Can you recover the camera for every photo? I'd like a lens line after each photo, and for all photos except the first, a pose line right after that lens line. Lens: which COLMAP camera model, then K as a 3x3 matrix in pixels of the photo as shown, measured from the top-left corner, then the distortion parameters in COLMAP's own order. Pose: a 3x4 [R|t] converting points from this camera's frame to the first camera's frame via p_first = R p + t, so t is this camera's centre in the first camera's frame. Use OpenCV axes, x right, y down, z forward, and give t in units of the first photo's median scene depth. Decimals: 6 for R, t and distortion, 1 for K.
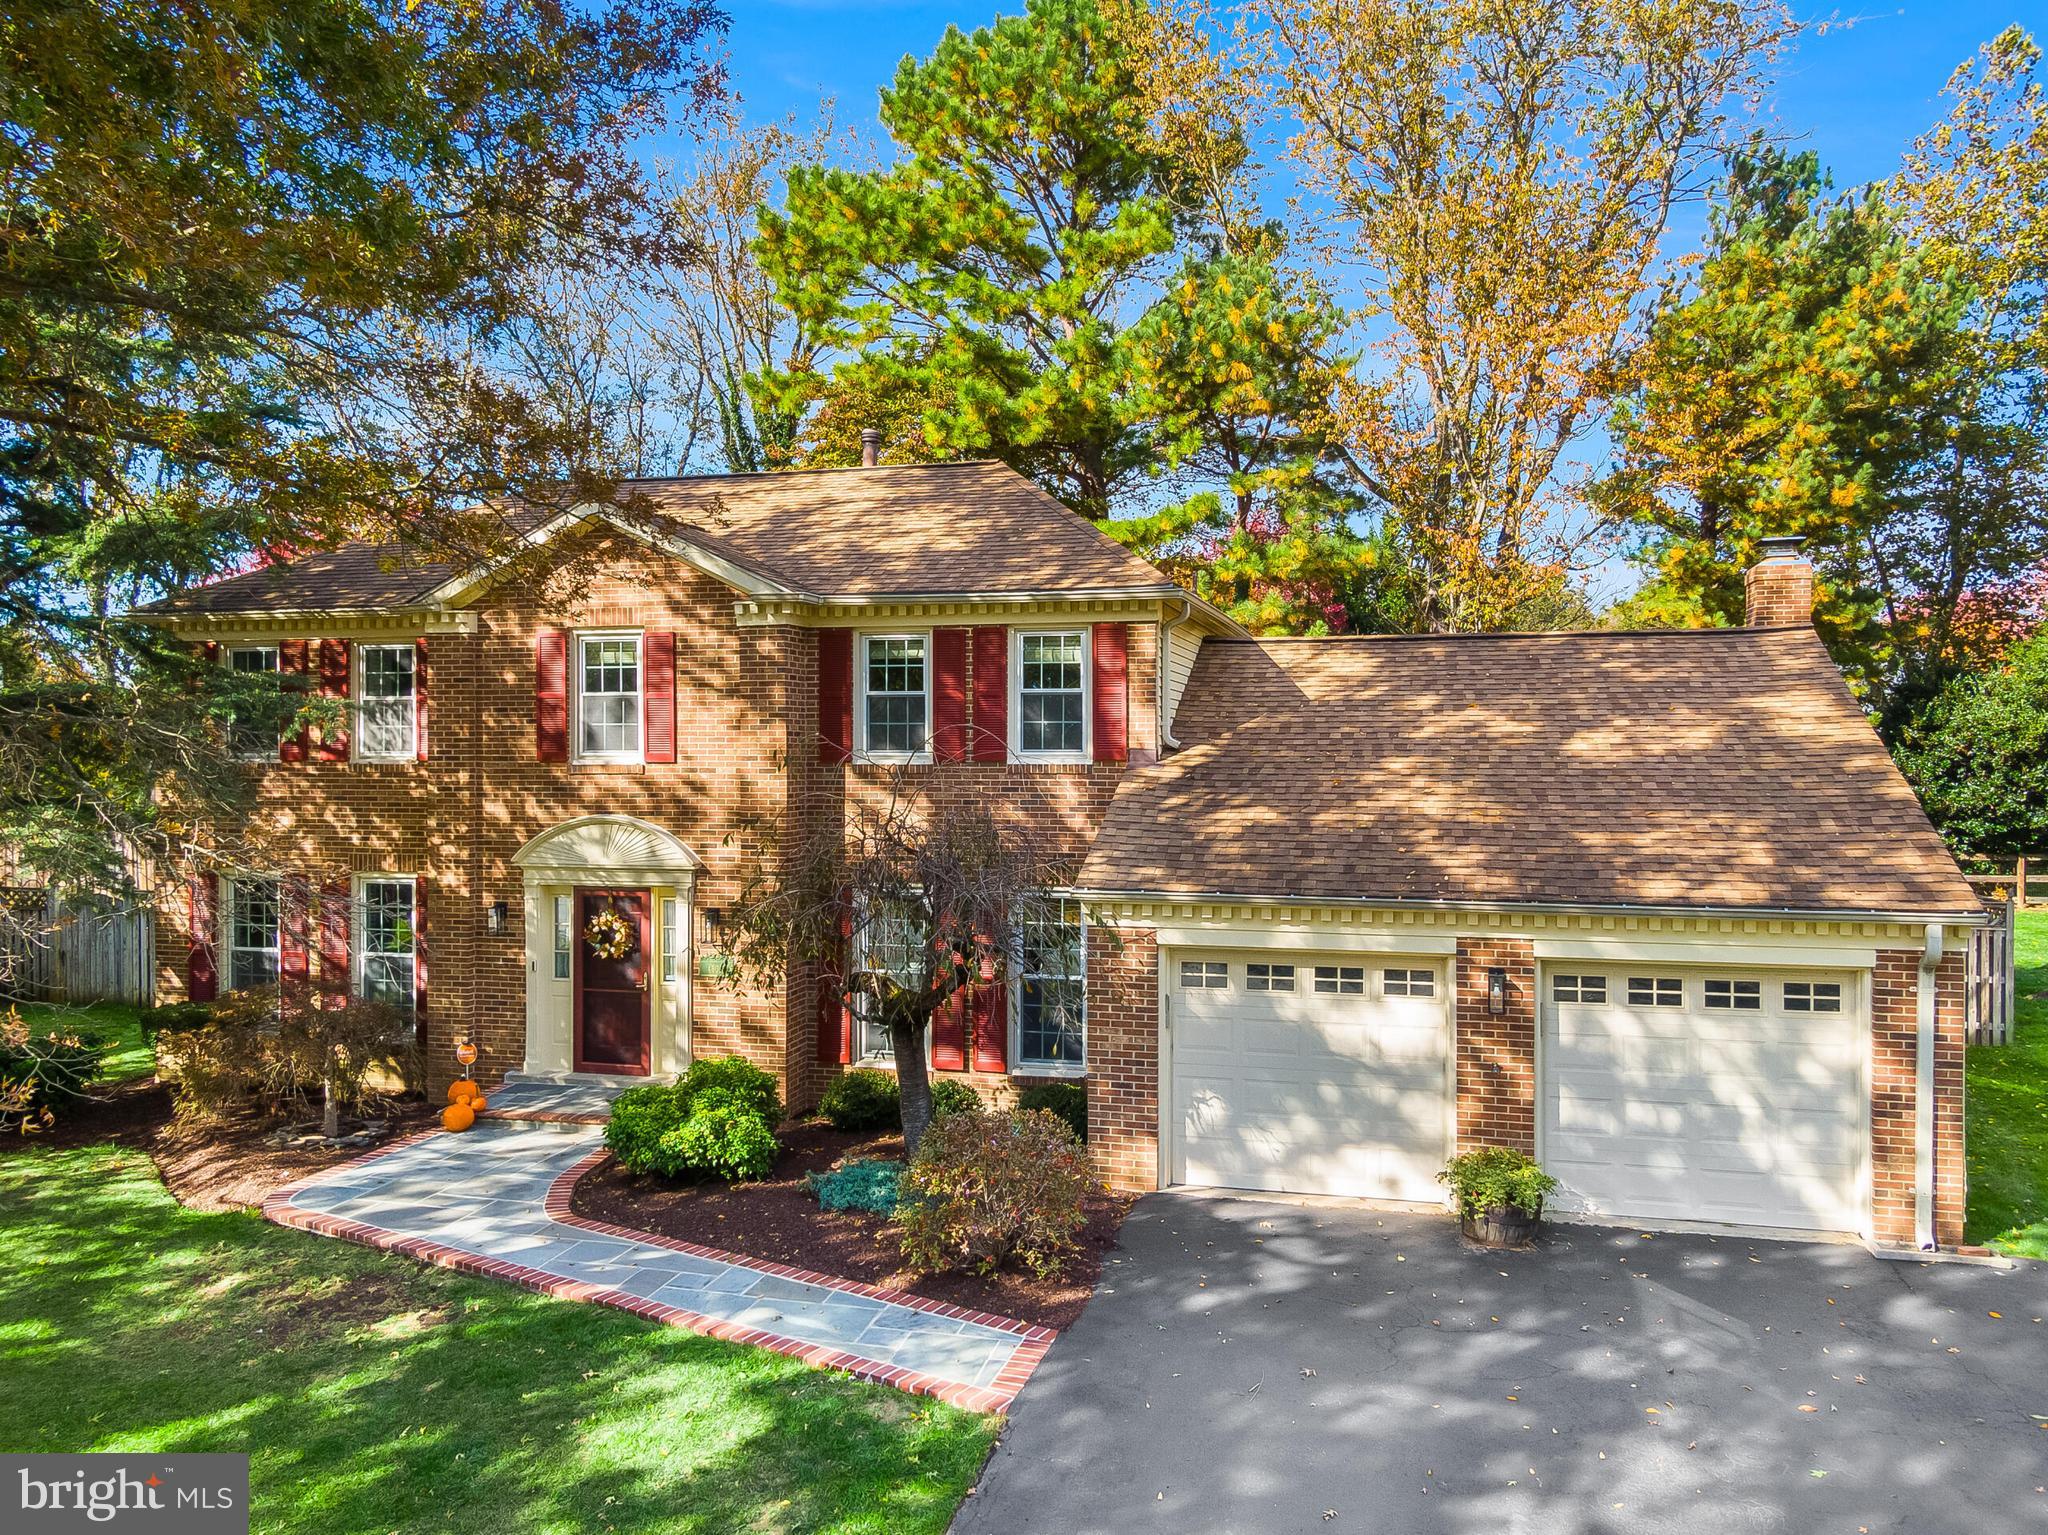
lens RADIAL K [[1553.9, 0, 959.2], [0, 1553.9, 804.0], [0, 0, 1]] dist [-0.001044, 0.005535]
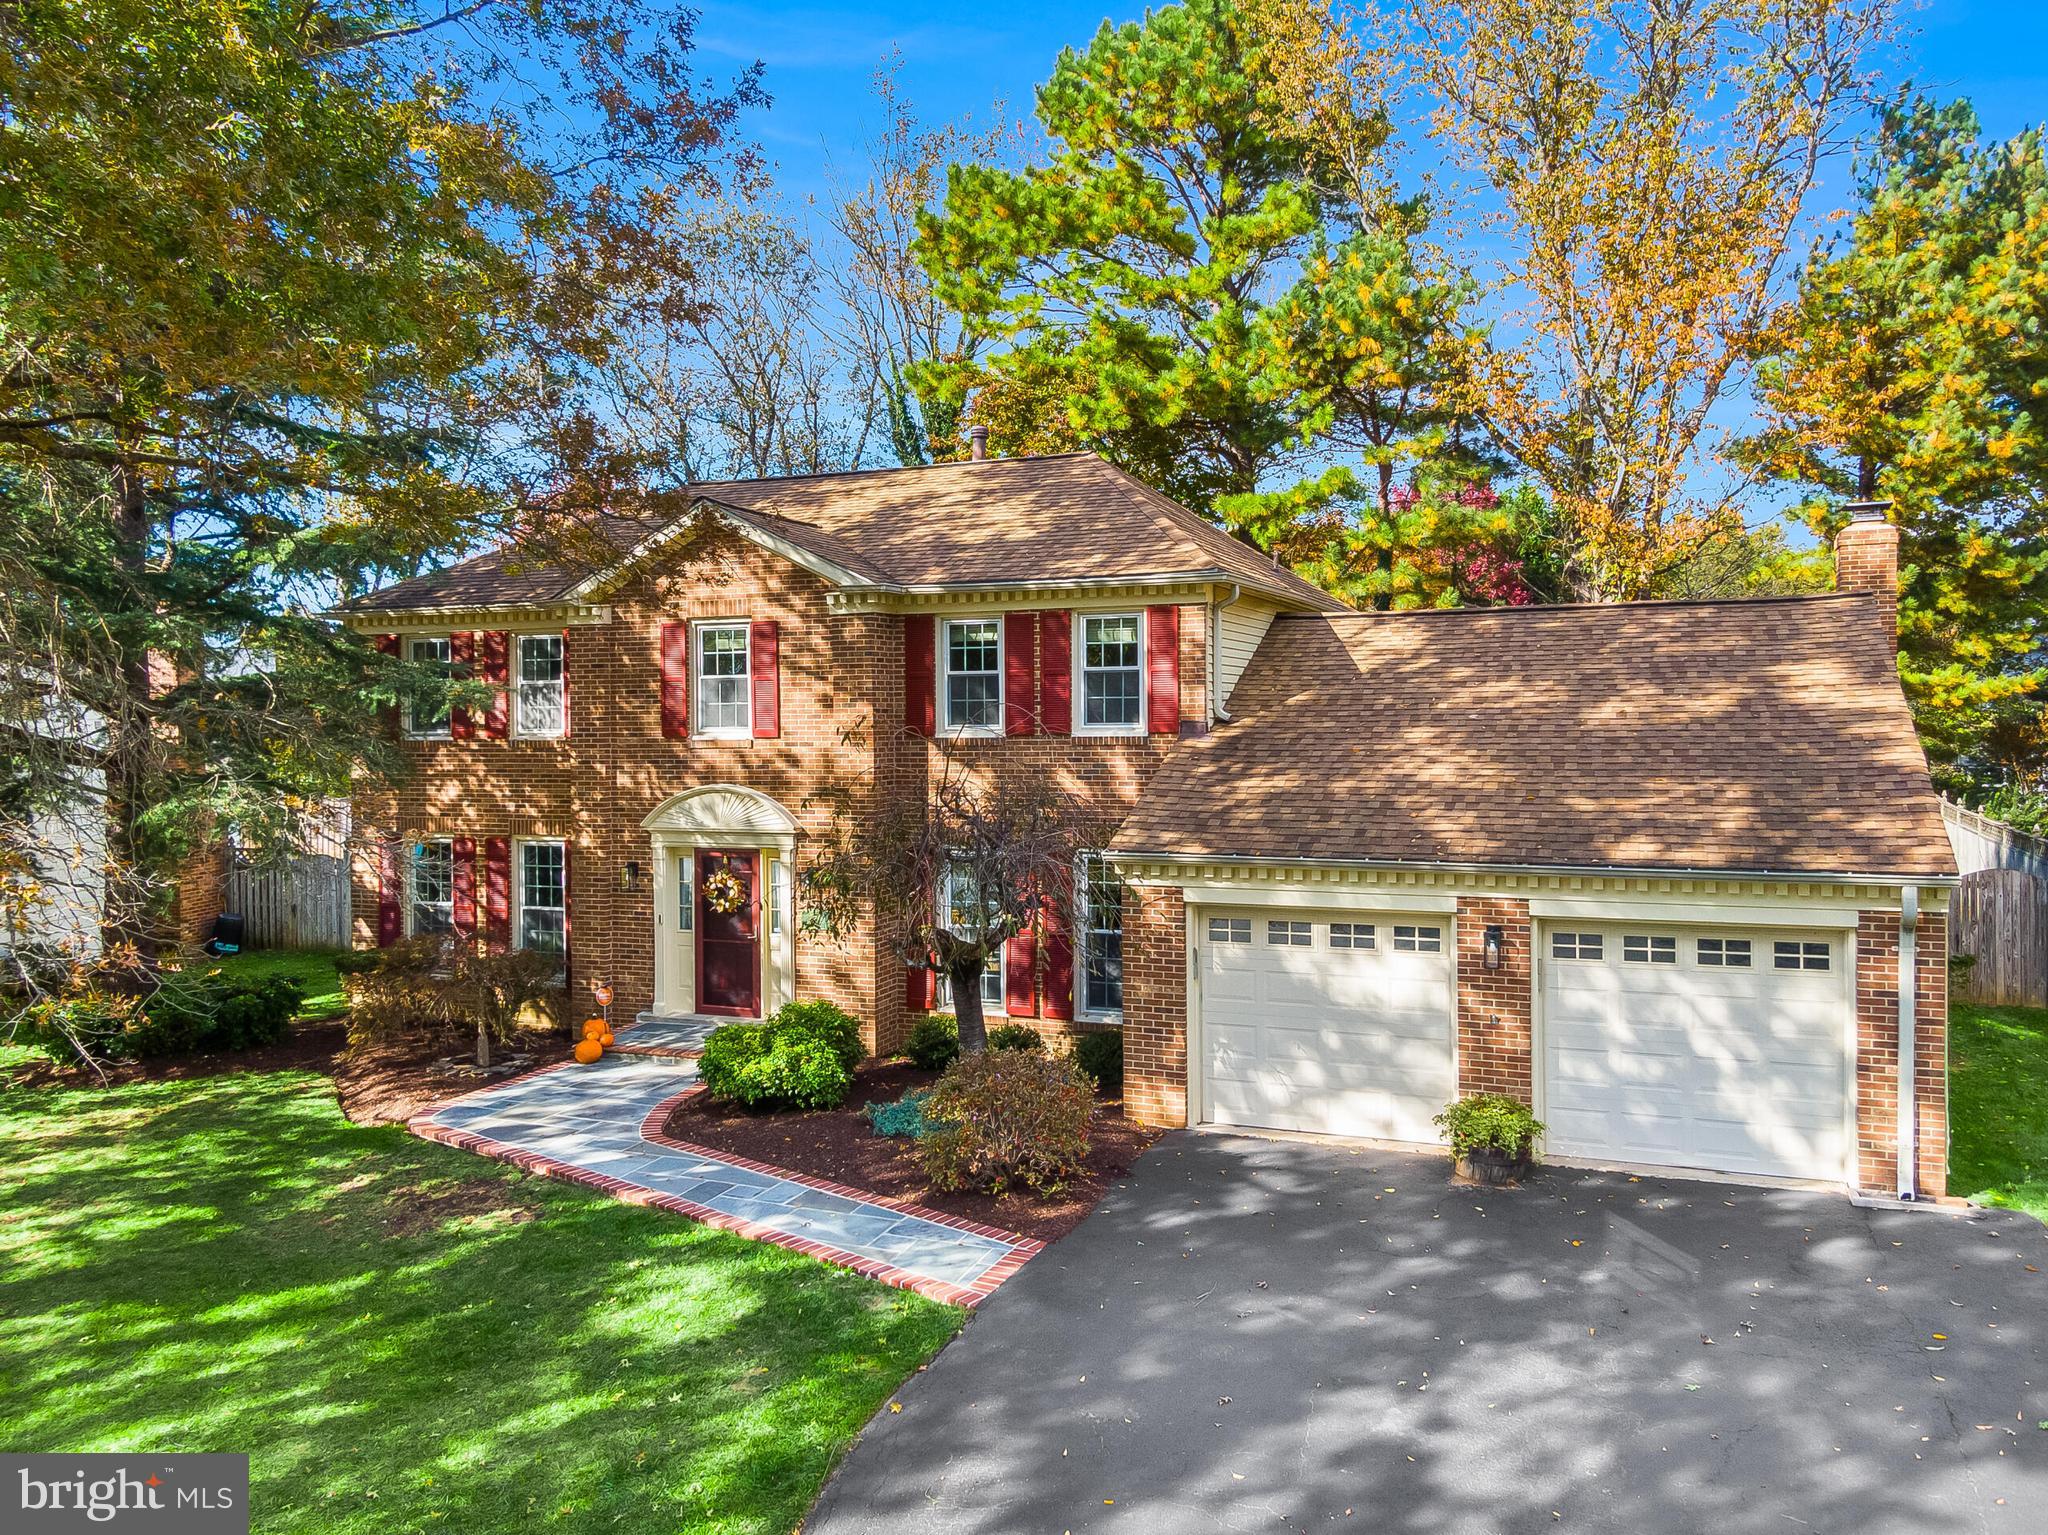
lens RADIAL K [[1531.1, 0, 987.0], [0, 1531.1, 763.1], [0, 0, 1]] dist [0.029357, -0.044780]
pose [[0.990688, -0.007791, -0.135927, 0.120227], [0.007693, 0.999970, -0.001249, -0.006098], [0.135933, 0.000191, 0.990718, -0.076200]]
